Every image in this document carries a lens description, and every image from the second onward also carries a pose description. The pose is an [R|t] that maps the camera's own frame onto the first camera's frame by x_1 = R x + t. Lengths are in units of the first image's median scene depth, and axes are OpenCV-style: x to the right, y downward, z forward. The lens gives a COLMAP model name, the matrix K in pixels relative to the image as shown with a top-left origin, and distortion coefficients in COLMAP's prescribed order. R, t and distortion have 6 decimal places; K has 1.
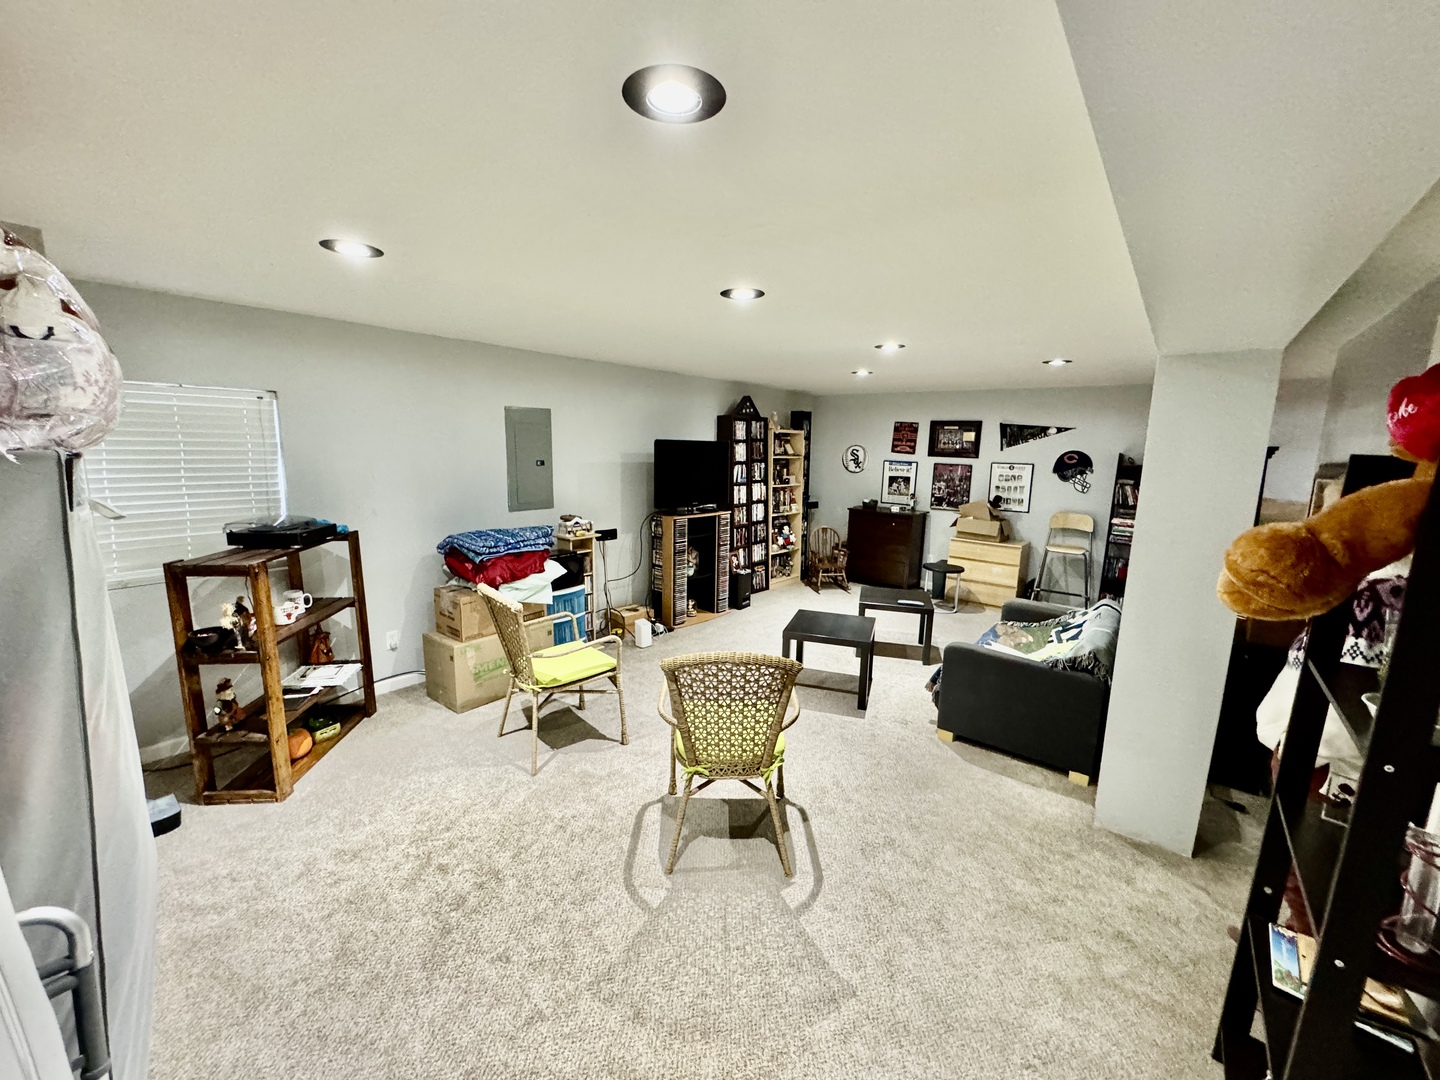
lens RADIAL K [[578.1, 0, 721.7], [0, 578.1, 544.1], [0, 0, 1]] dist [0.000106, -0.000009]
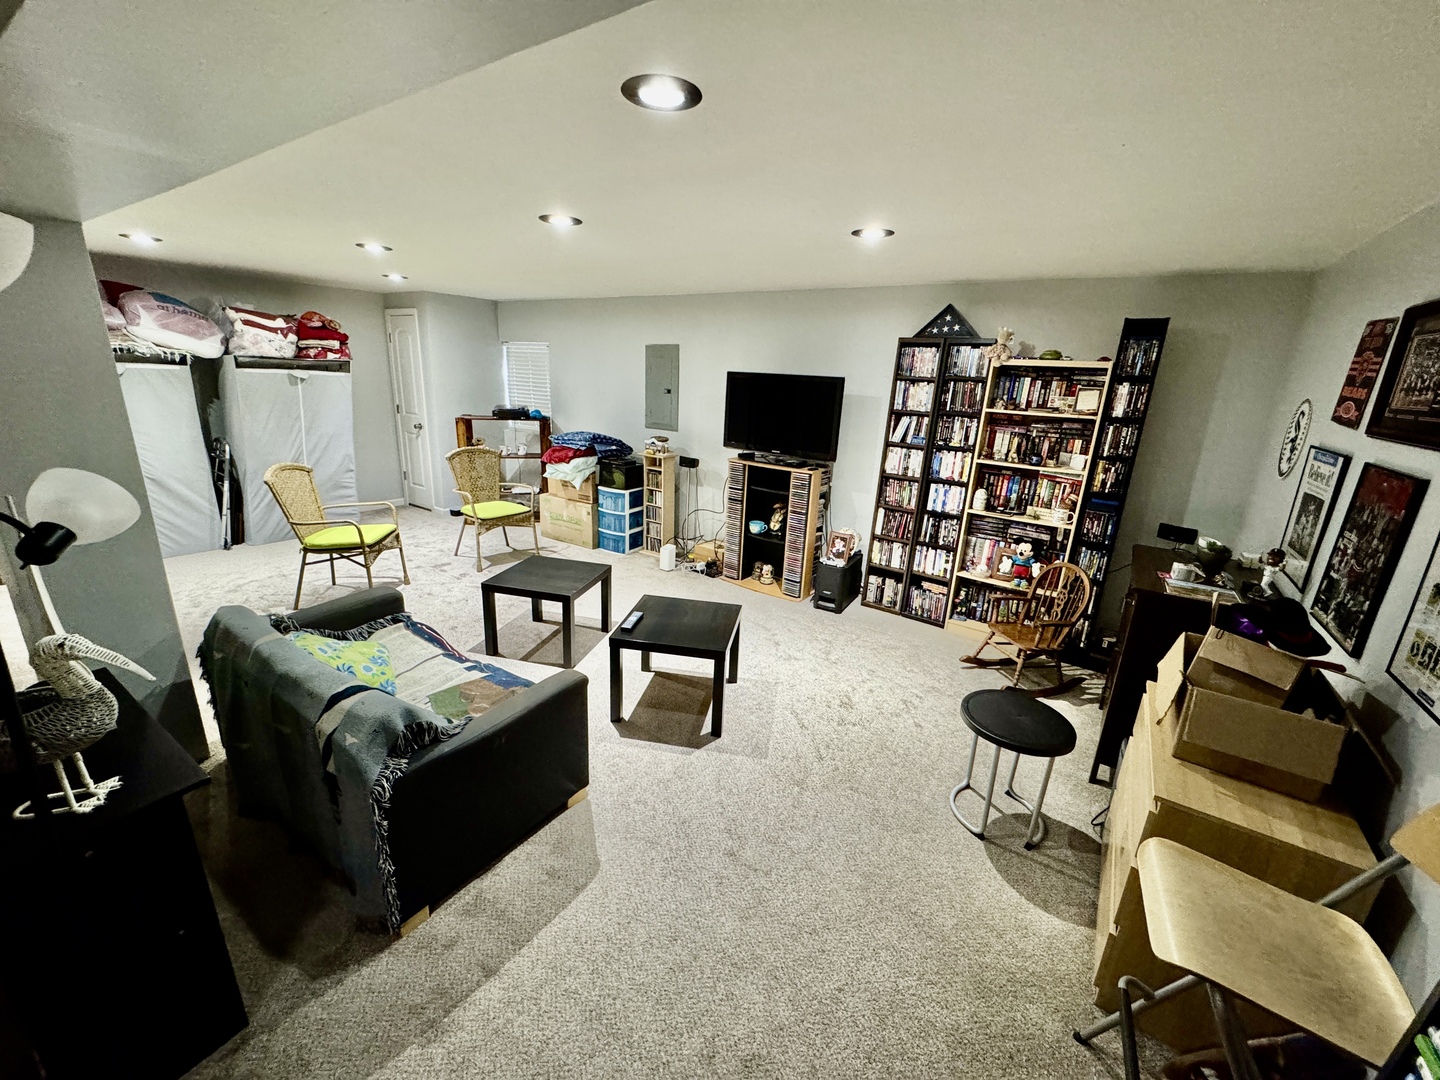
lens RADIAL K [[576.6, 0, 719.4], [0, 576.6, 537.2], [0, 0, 1]] dist [0.001819, 0.000319]
pose [[0.090518, 0.256029, -0.962422, 0.661039], [-0.217560, 0.948131, 0.231765, -0.109426], [0.971841, 0.188405, 0.141525, 0.708971]]
